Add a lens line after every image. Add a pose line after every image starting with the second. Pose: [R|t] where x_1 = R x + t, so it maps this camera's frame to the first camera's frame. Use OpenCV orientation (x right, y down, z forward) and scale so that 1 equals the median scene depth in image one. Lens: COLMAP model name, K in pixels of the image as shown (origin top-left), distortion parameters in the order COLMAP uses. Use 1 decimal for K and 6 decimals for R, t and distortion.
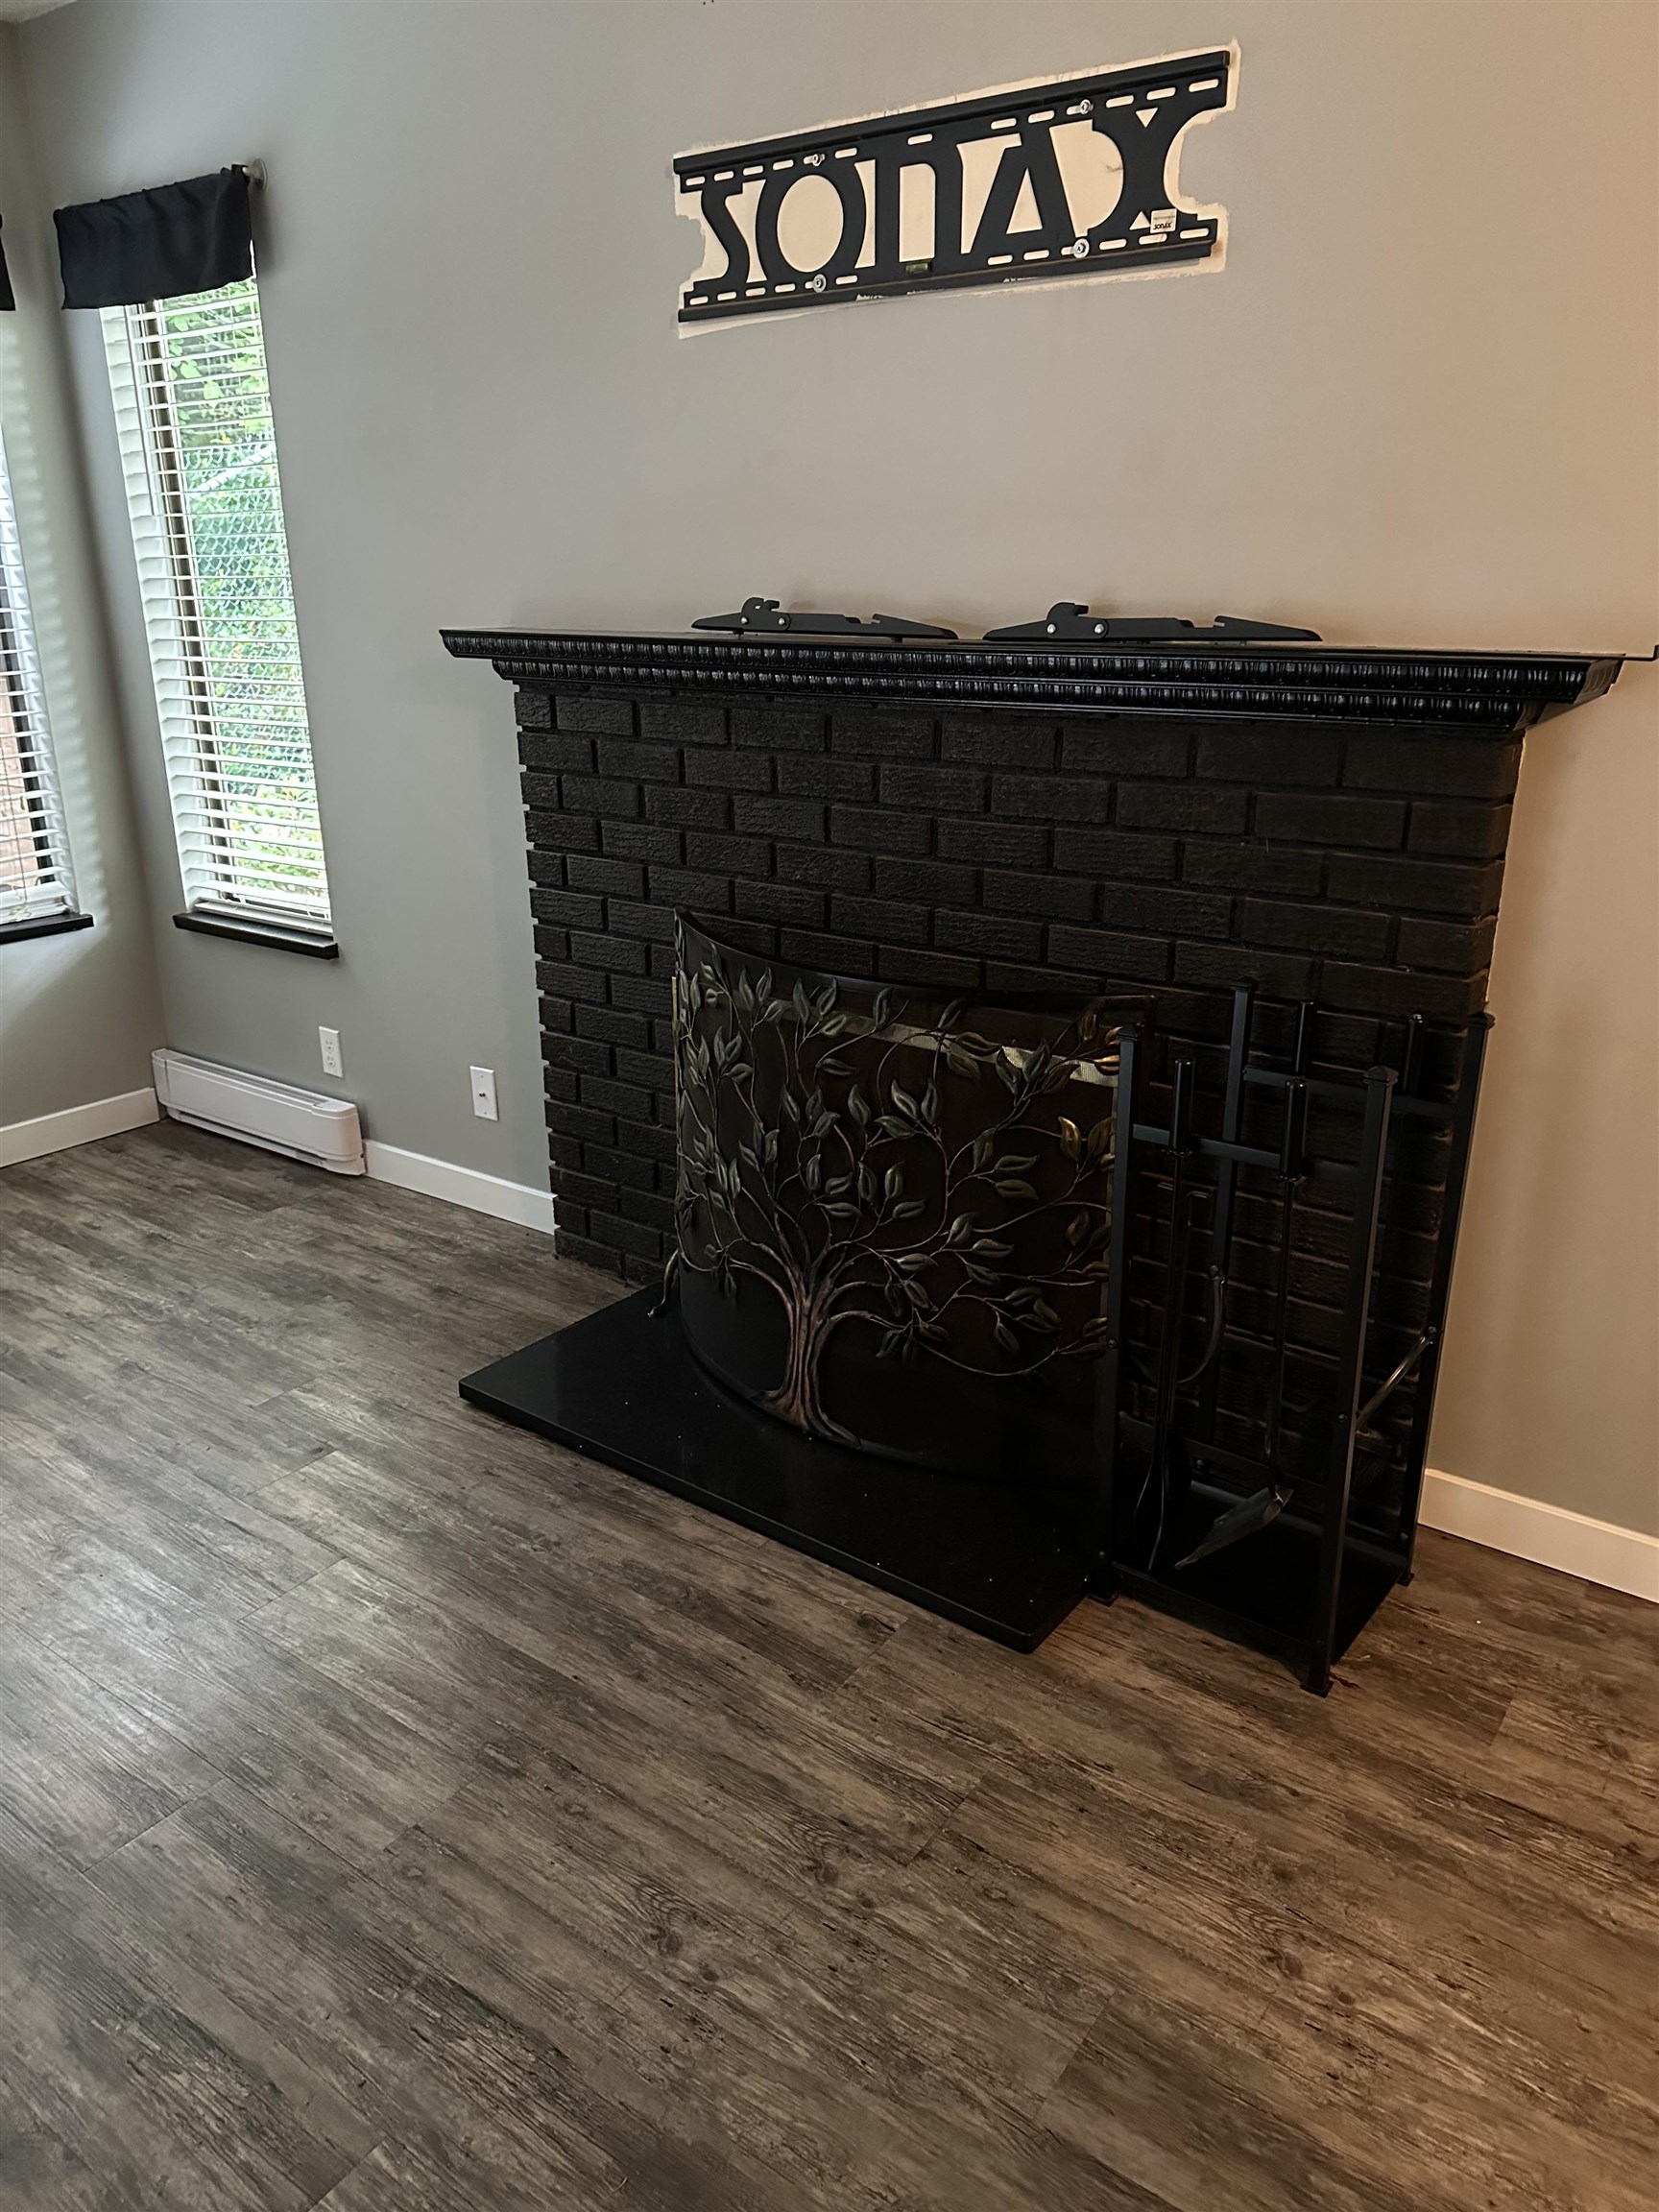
lens RADIAL K [[1561.4, 0, 829.5], [0, 1561.4, 1106.0], [0, 0, 1]] dist [0.073436, -0.091654]
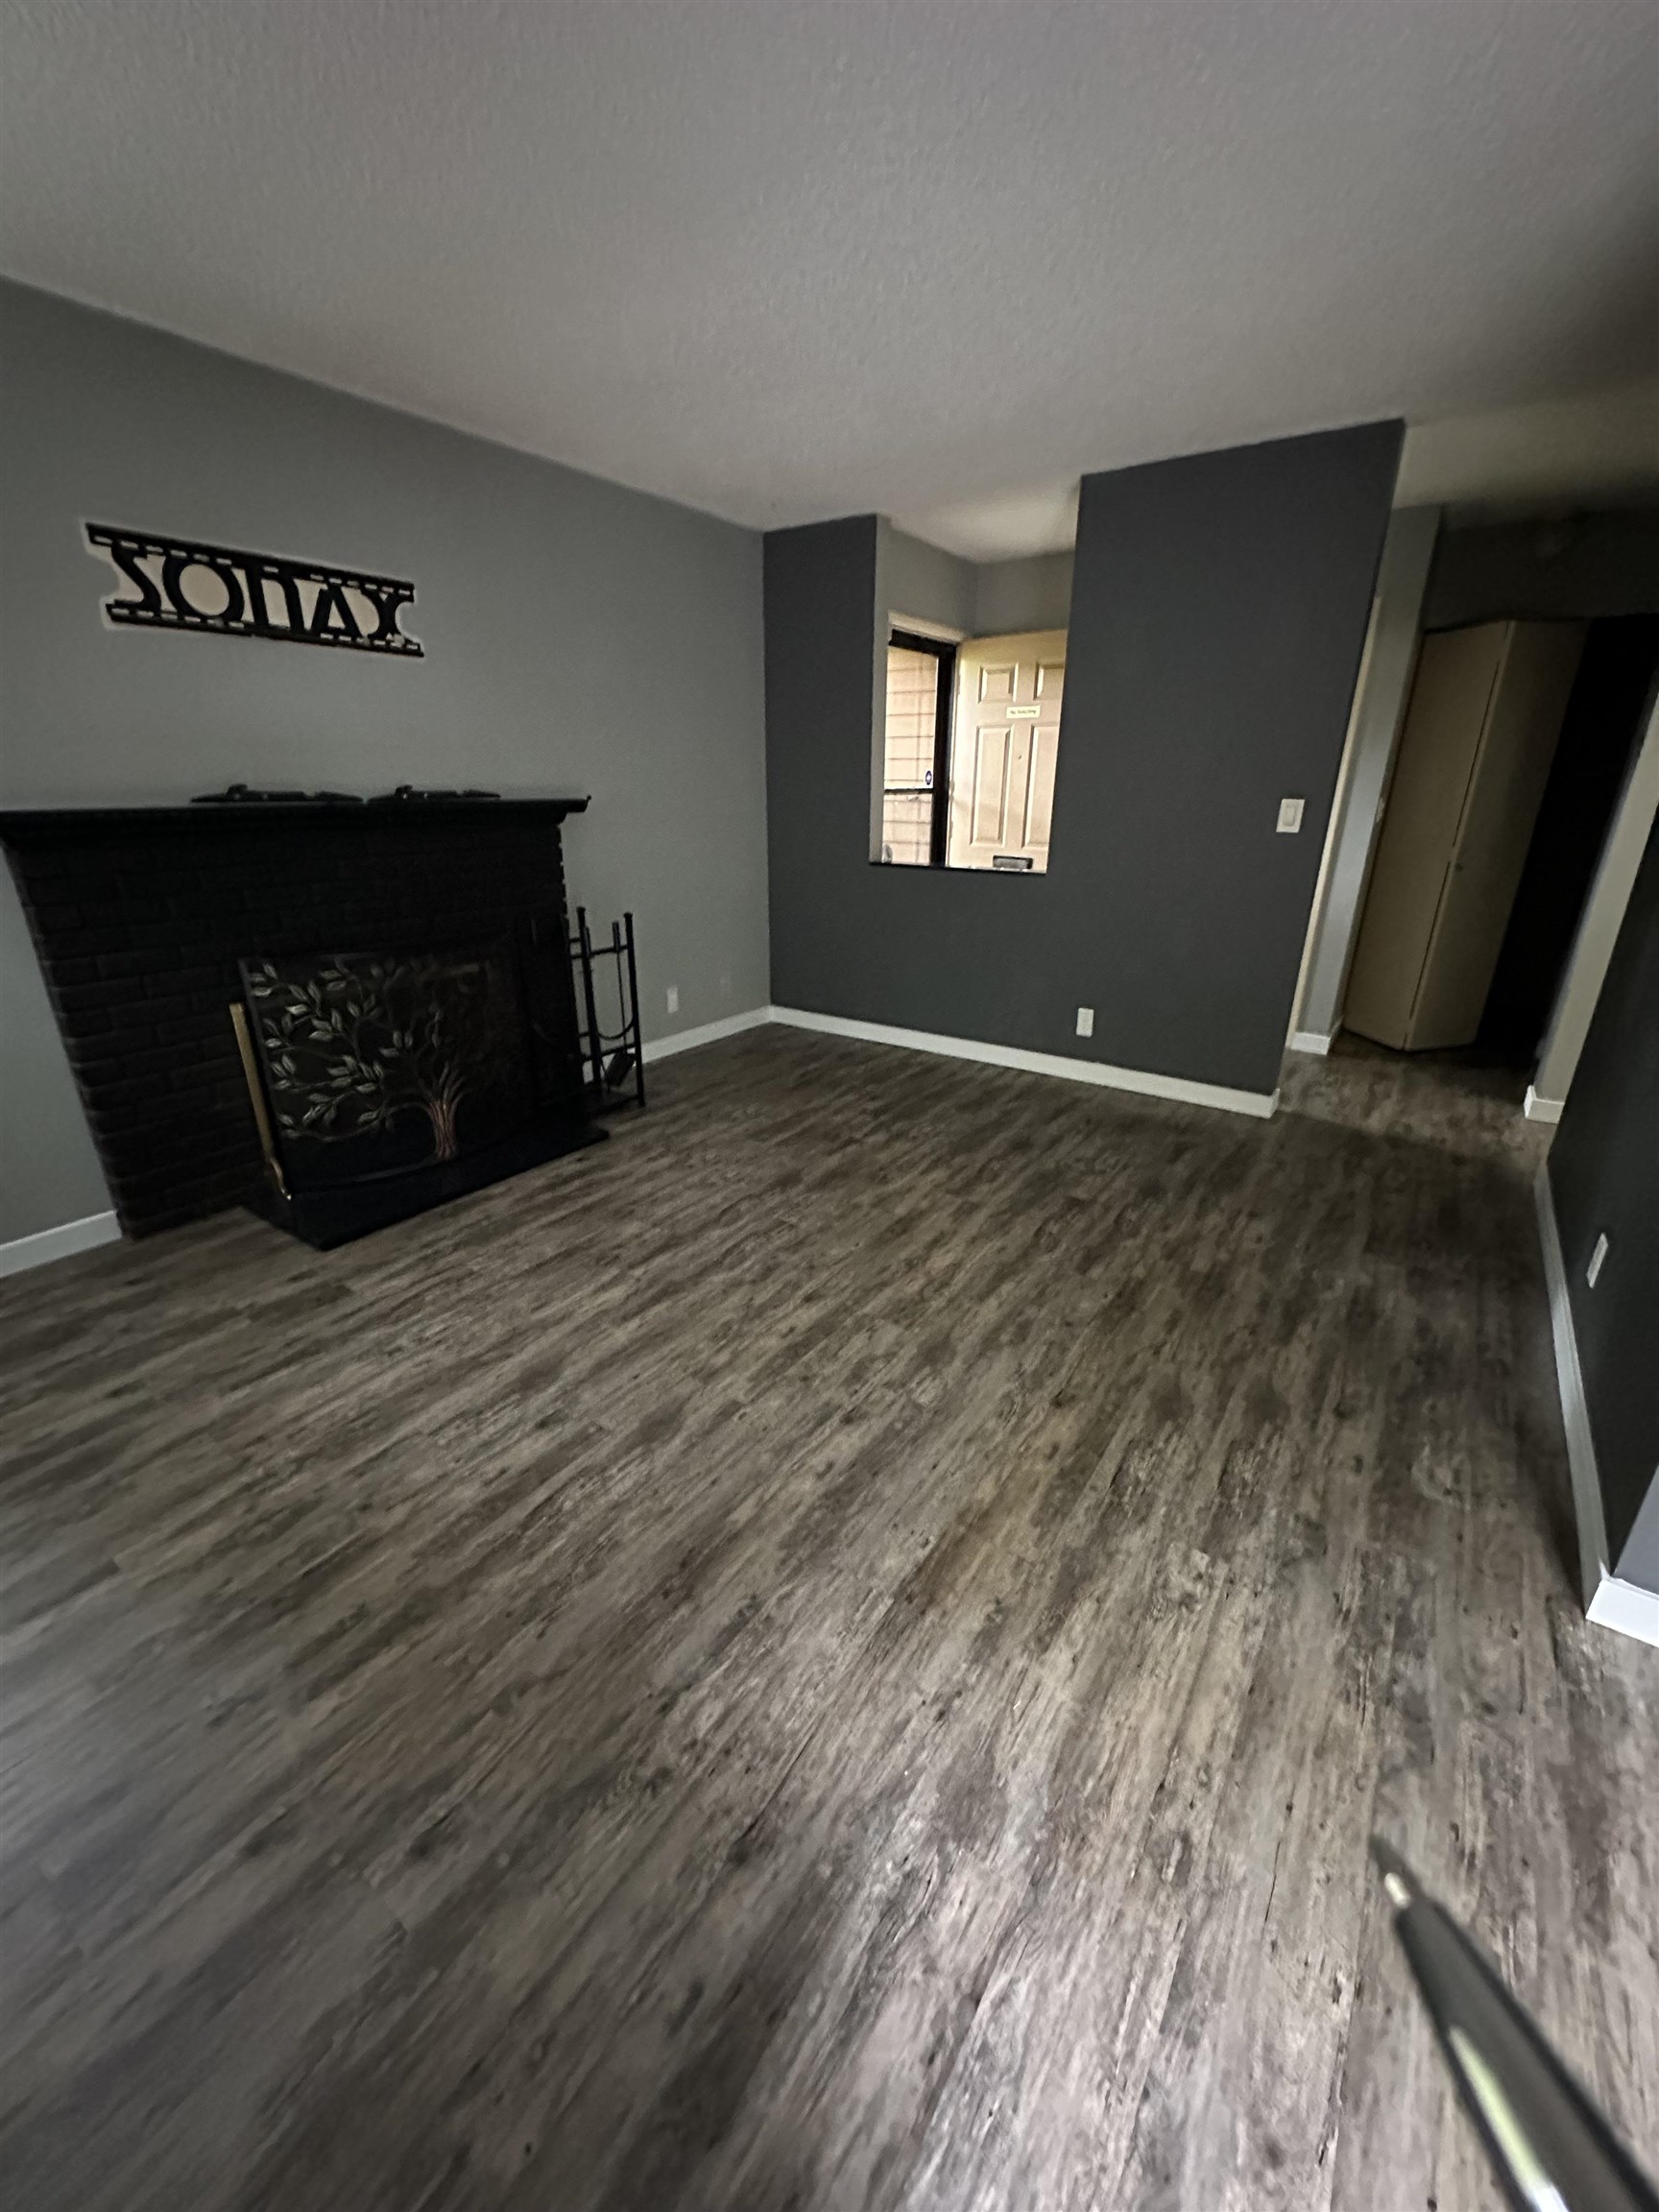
lens RADIAL K [[878.8, 0, 829.5], [0, 878.8, 1106.0], [0, 0, 1]] dist [0.000351, 0.000357]
pose [[-0.020723, -0.344800, 0.938447, -1.313725], [0.318718, 0.887398, 0.333082, -0.119651], [-0.947623, 0.306003, 0.091504, 0.392458]]
